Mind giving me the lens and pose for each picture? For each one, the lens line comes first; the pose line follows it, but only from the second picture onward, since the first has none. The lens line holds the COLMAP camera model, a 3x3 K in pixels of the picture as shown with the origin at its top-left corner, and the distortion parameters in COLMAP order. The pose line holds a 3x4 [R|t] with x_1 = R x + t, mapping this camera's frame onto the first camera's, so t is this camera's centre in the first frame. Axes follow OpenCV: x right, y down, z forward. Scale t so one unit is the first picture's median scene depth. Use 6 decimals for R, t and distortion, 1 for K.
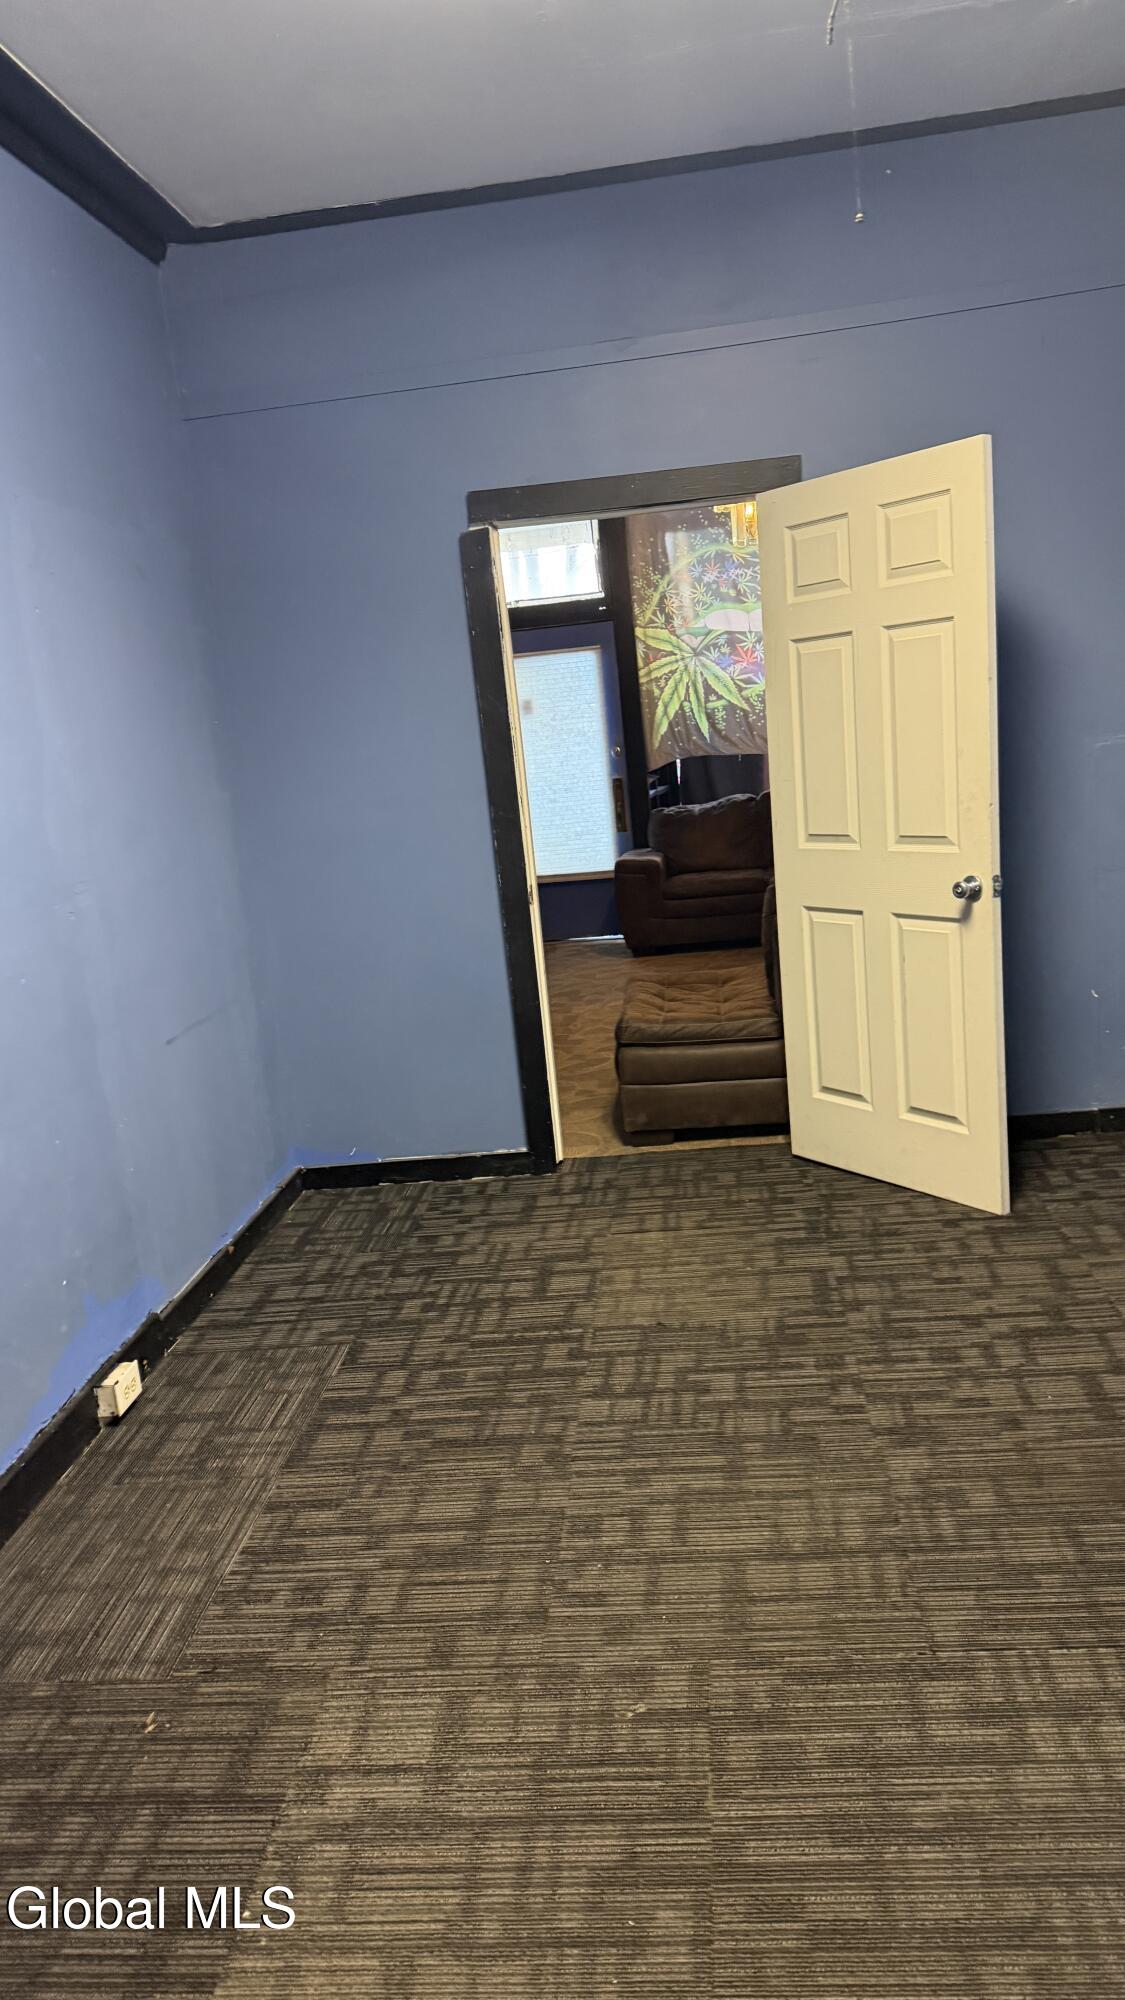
lens RADIAL K [[1409.5, 0, 562.5], [0, 1409.5, 1000.0], [0, 0, 1]] dist [0.198211, -0.000055]
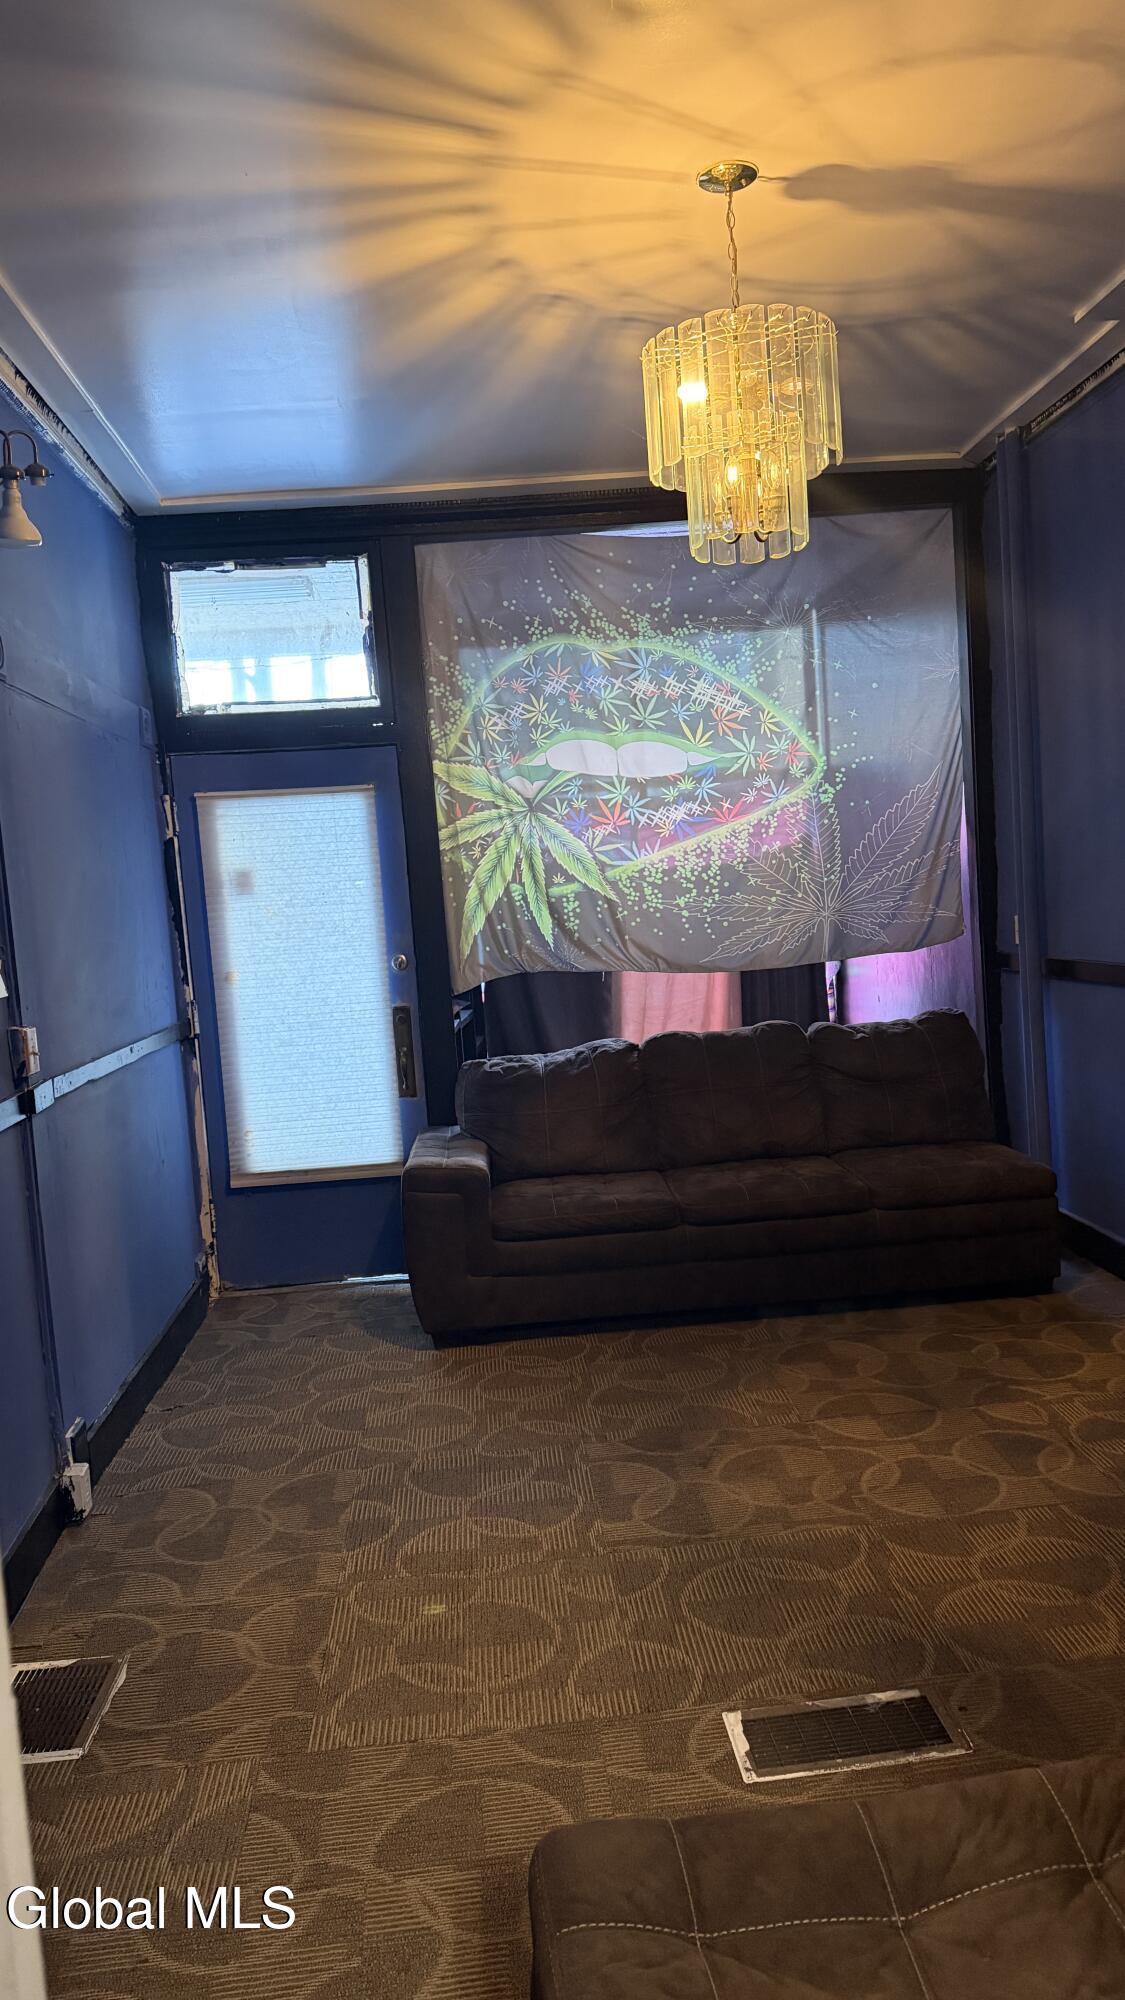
lens RADIAL K [[1409.5, 0, 562.5], [0, 1409.5, 1000.0], [0, 0, 1]] dist [0.198211, -0.000055]
pose [[0.983283, 0.014570, 0.181499, -0.001636], [0.007283, 0.992849, -0.119157, -0.089460], [-0.181937, 0.118487, 0.976145, 0.419844]]
